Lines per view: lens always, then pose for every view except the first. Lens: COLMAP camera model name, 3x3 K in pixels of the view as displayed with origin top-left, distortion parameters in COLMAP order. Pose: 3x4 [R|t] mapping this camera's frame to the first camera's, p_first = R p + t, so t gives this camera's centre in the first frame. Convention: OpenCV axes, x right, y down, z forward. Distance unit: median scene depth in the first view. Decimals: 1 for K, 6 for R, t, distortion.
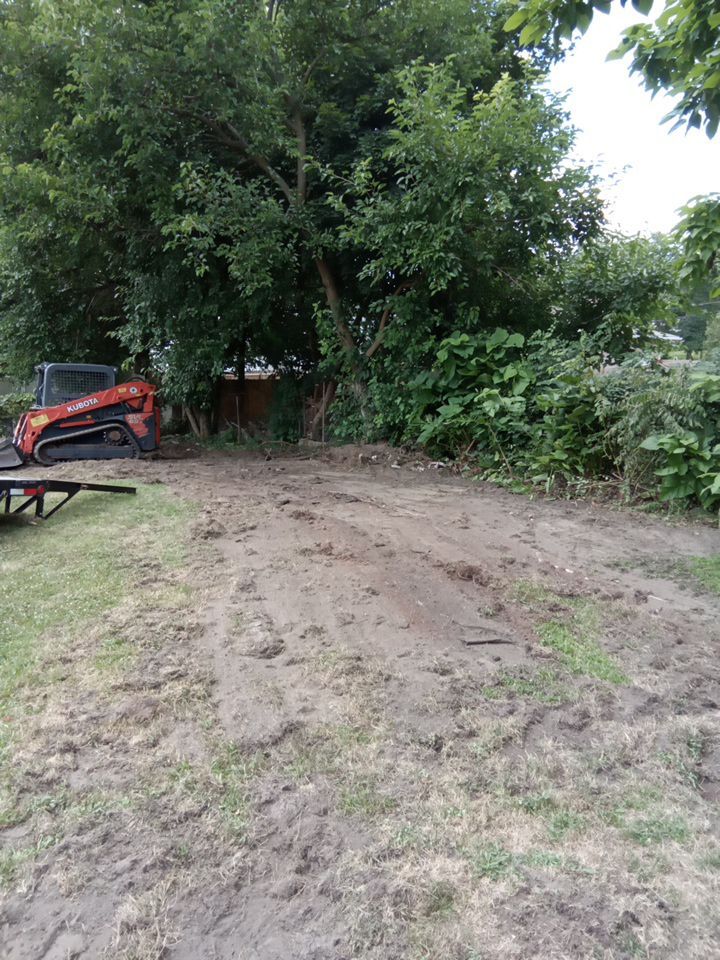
lens RADIAL K [[703.2, 0, 360.0], [0, 703.2, 480.0], [0, 0, 1]] dist [0.056833, -0.006480]
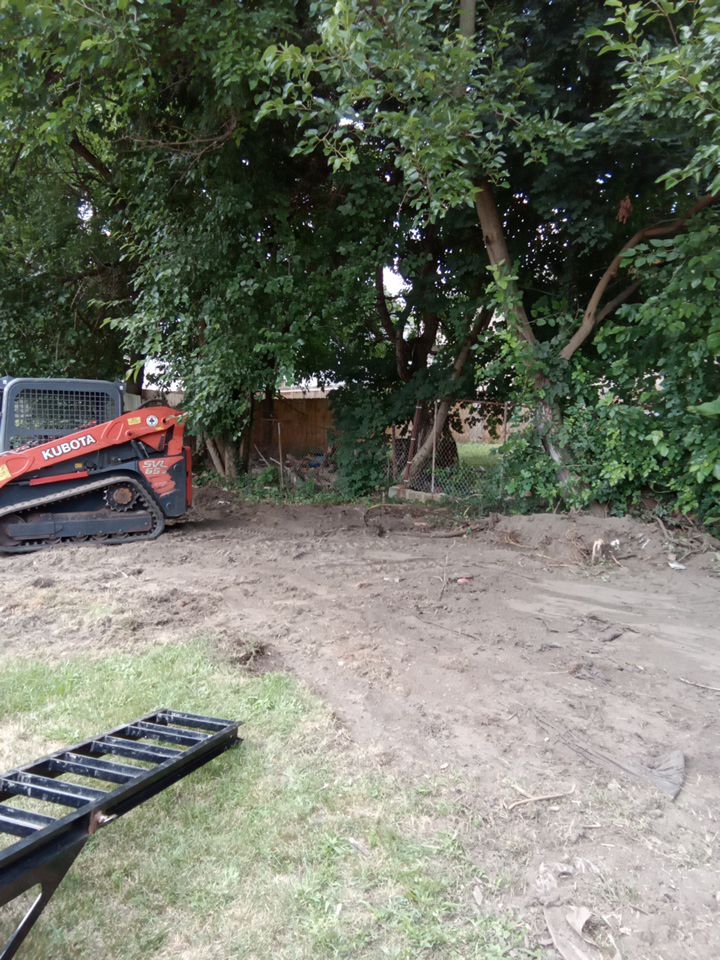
lens RADIAL K [[703.2, 0, 360.0], [0, 703.2, 480.0], [0, 0, 1]] dist [0.056833, -0.006480]
pose [[0.999541, -0.012999, 0.027370, -0.157931], [0.013600, 0.999668, -0.021893, -0.059750], [-0.027076, 0.022256, 0.999386, 0.386183]]
